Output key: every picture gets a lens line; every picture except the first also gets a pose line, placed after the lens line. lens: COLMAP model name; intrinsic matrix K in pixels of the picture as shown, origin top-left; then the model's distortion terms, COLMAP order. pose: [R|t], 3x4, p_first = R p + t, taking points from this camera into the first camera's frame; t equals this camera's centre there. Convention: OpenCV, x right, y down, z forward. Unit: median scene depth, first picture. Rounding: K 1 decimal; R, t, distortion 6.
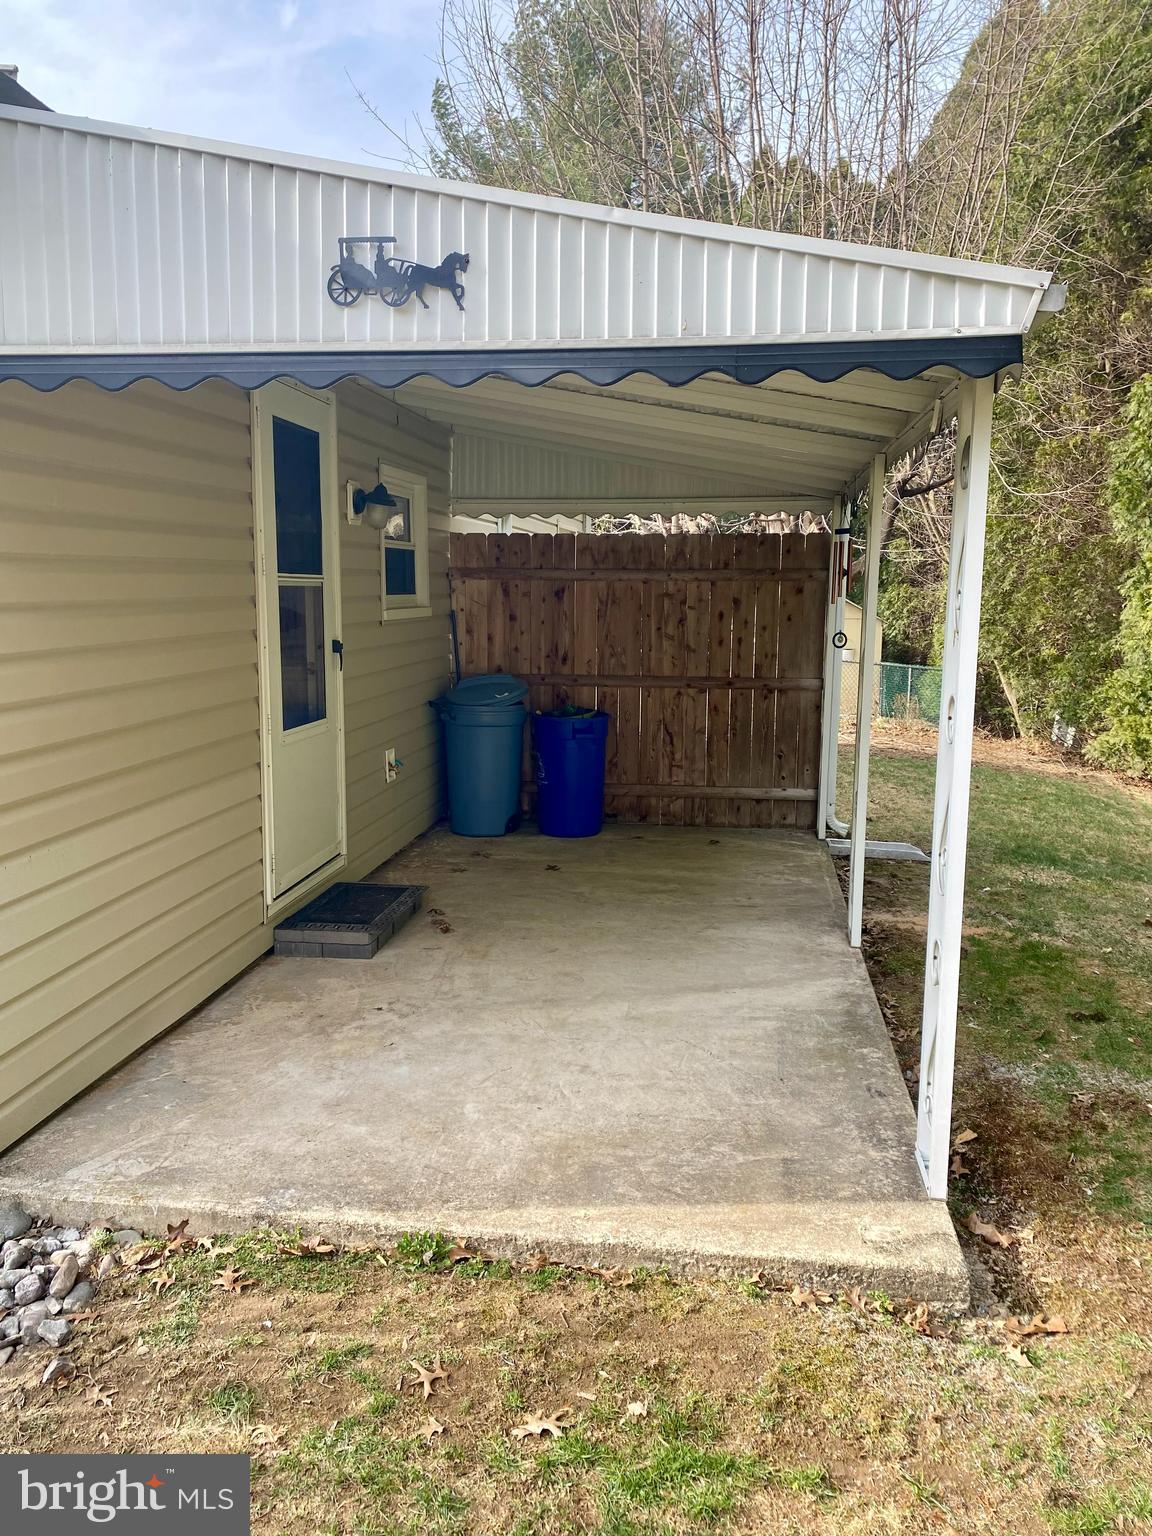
lens RADIAL K [[1165.3, 0, 577.0], [0, 1165.3, 758.1], [0, 0, 1]] dist [0.066649, -0.089512]
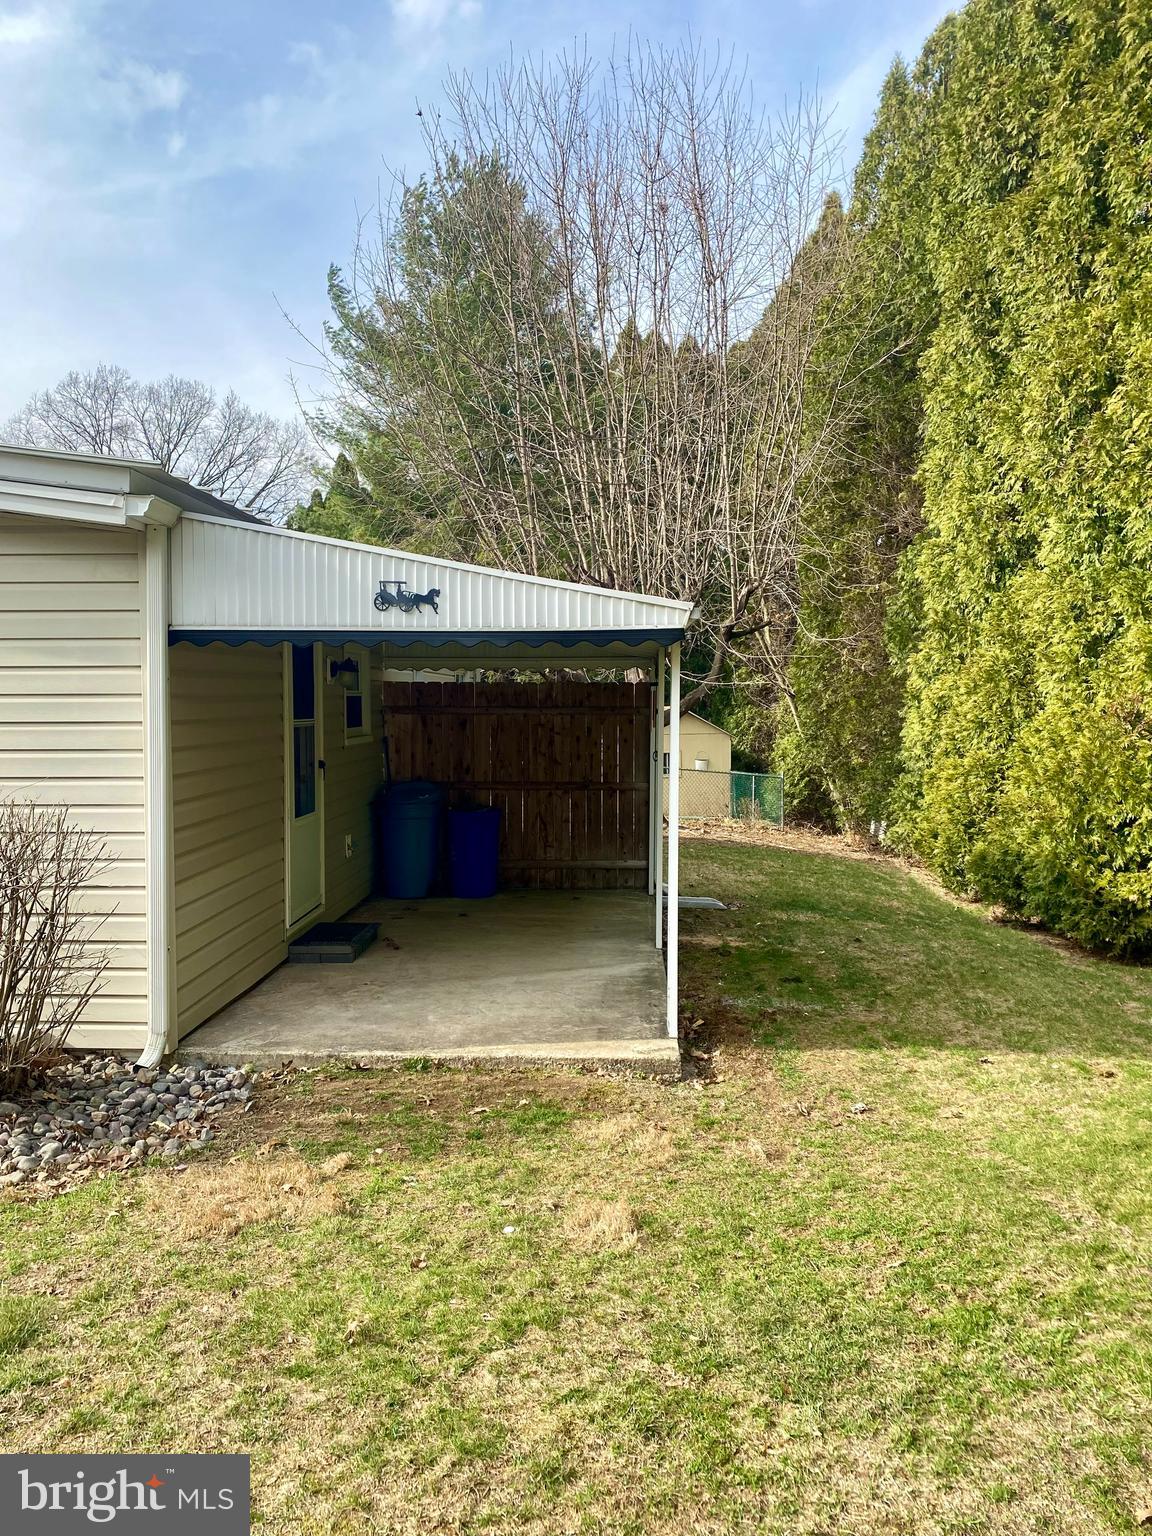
lens RADIAL K [[1162.2, 0, 579.2], [0, 1162.2, 770.2], [0, 0, 1]] dist [0.100762, -0.197179]
pose [[0.994716, -0.011839, 0.101984, -0.044779], [0.020406, 0.996309, -0.083373, 0.075837], [-0.100621, 0.085013, 0.991286, -0.894361]]
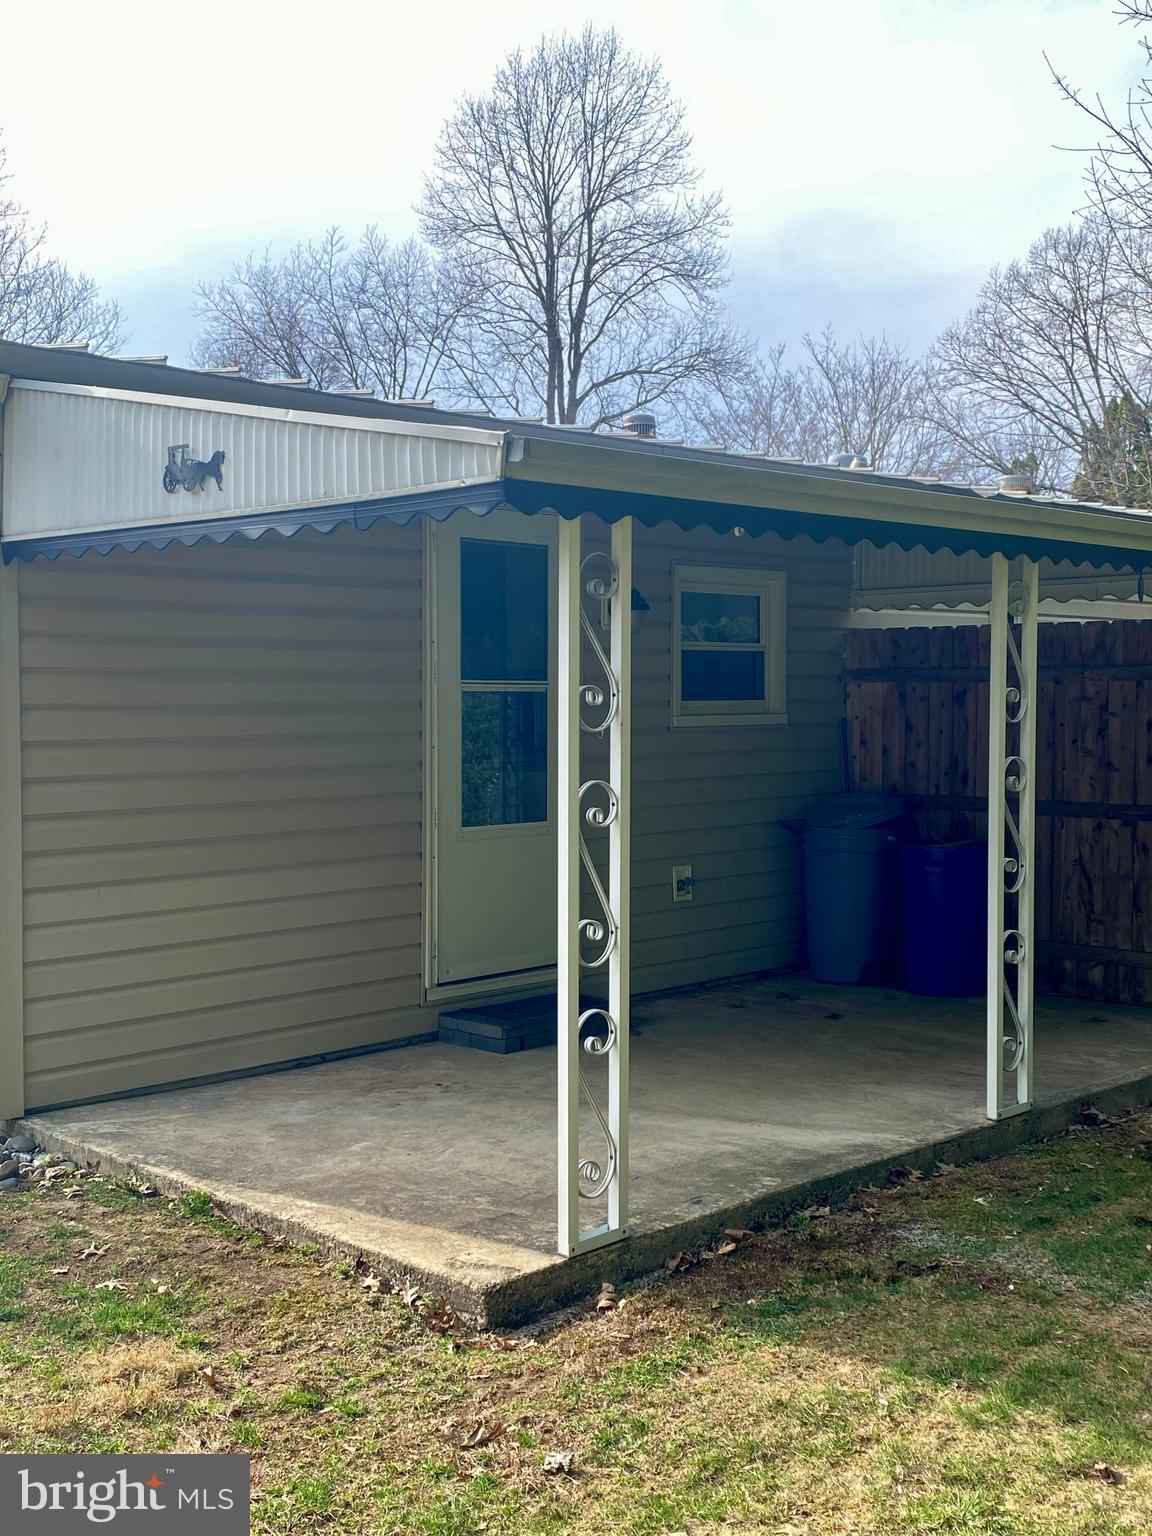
lens RADIAL K [[1718.6, 0, 584.9], [0, 1718.6, 740.5], [0, 0, 1]] dist [0.054275, -0.076162]
pose [[0.804600, 0.008611, -0.593755, 1.118813], [-0.080294, 0.992289, -0.094417, 0.054093], [0.588363, 0.123643, 0.799088, -0.260793]]
